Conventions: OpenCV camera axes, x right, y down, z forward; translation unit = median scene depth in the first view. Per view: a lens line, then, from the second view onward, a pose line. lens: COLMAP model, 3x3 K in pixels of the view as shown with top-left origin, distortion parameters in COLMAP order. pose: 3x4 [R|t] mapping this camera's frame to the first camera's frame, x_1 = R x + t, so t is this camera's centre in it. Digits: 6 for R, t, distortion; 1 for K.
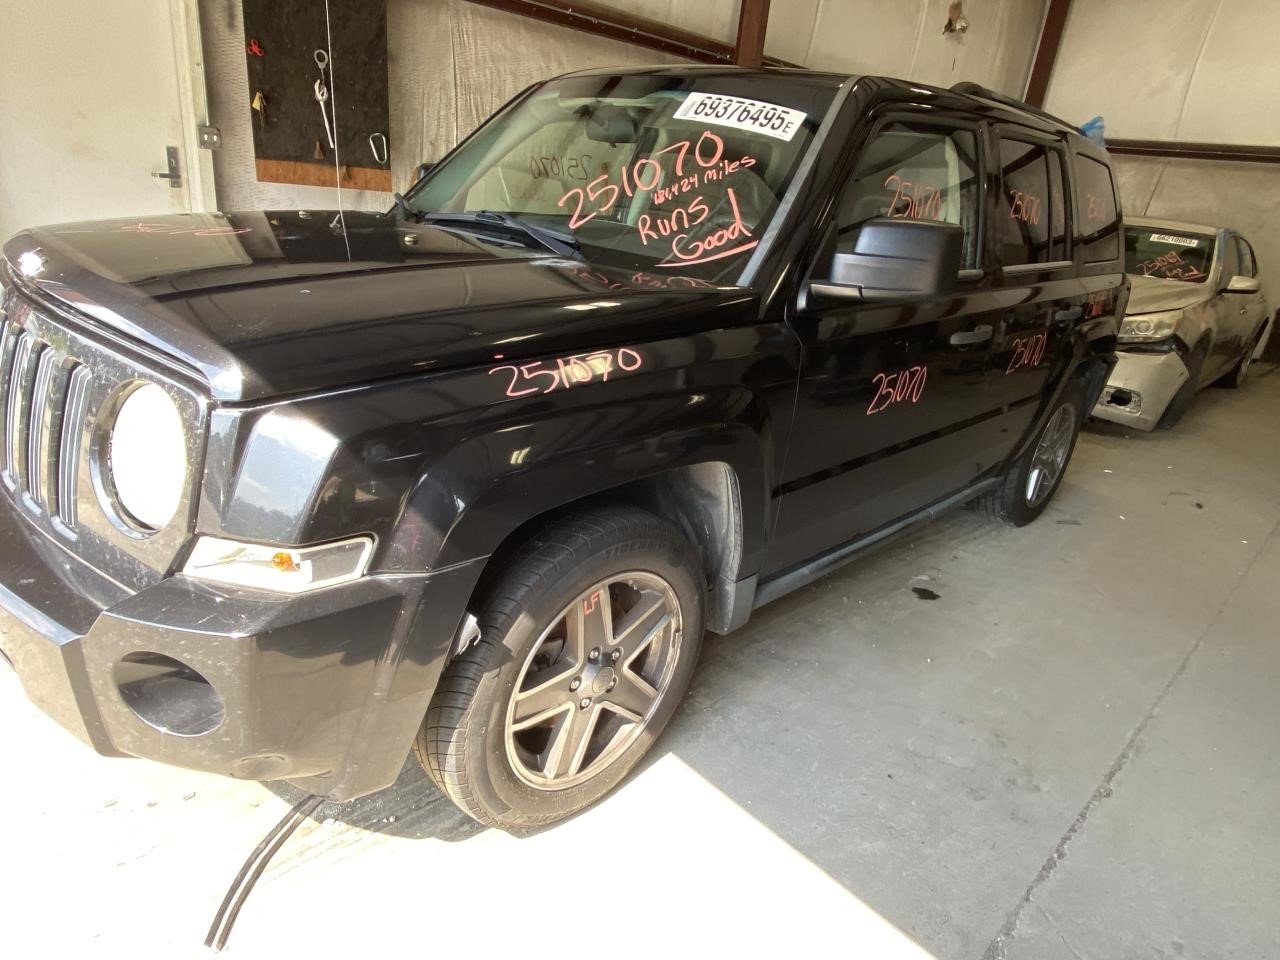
lens RADIAL K [[784.3, 0, 640.0], [0, 784.3, 480.0], [0, 0, 1]] dist [0.002407, -0.001055]
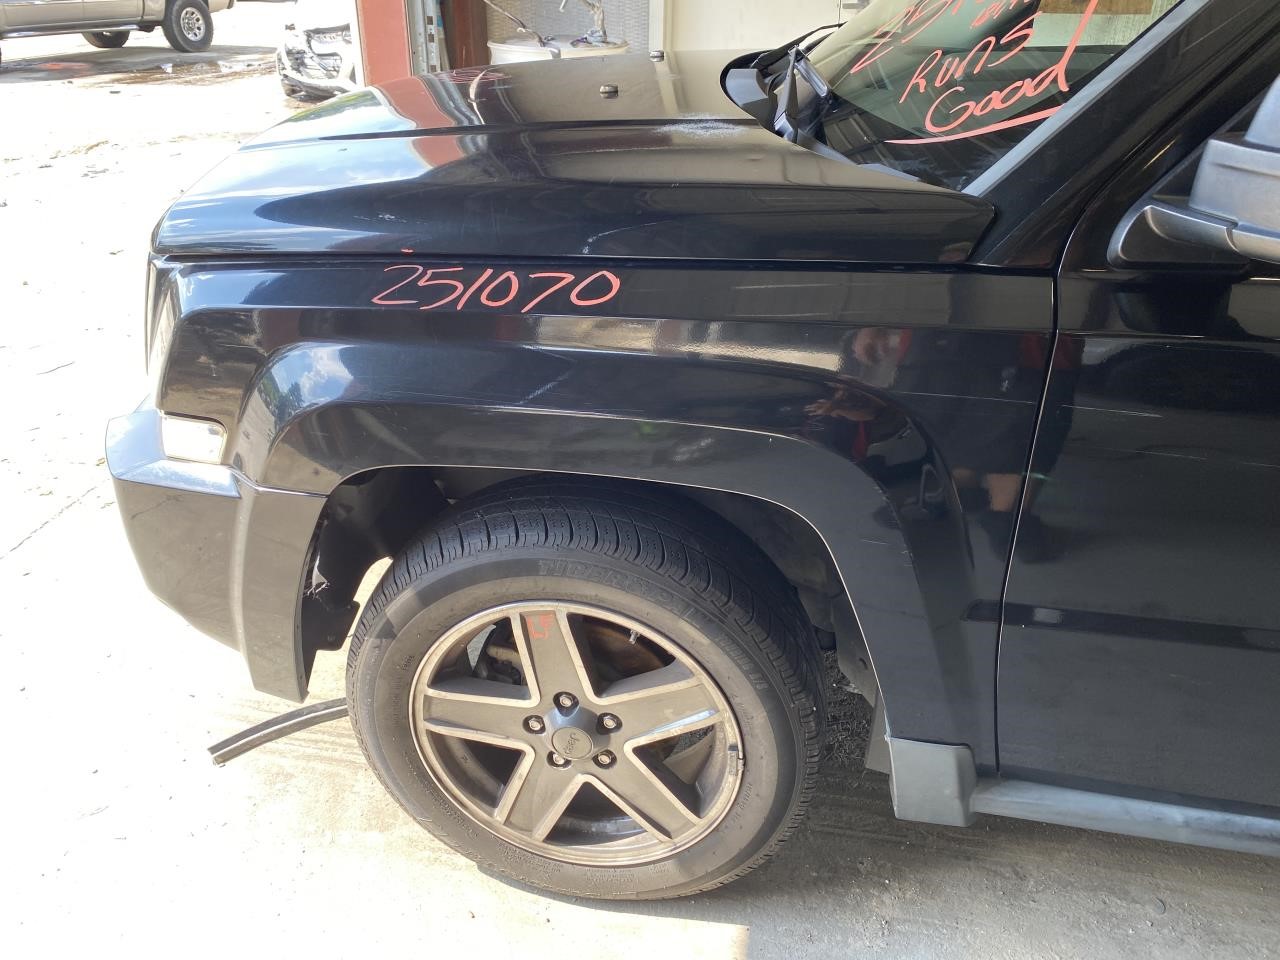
lens RADIAL K [[964.3, 0, 640.0], [0, 964.3, 480.0], [0, 0, 1]] dist [0.012168, 0.001534]
pose [[0.553247, 0.303702, -0.775682, 0.587653], [-0.253647, 0.948372, 0.190404, -0.146752], [0.793461, 0.091409, 0.601717, 0.515713]]
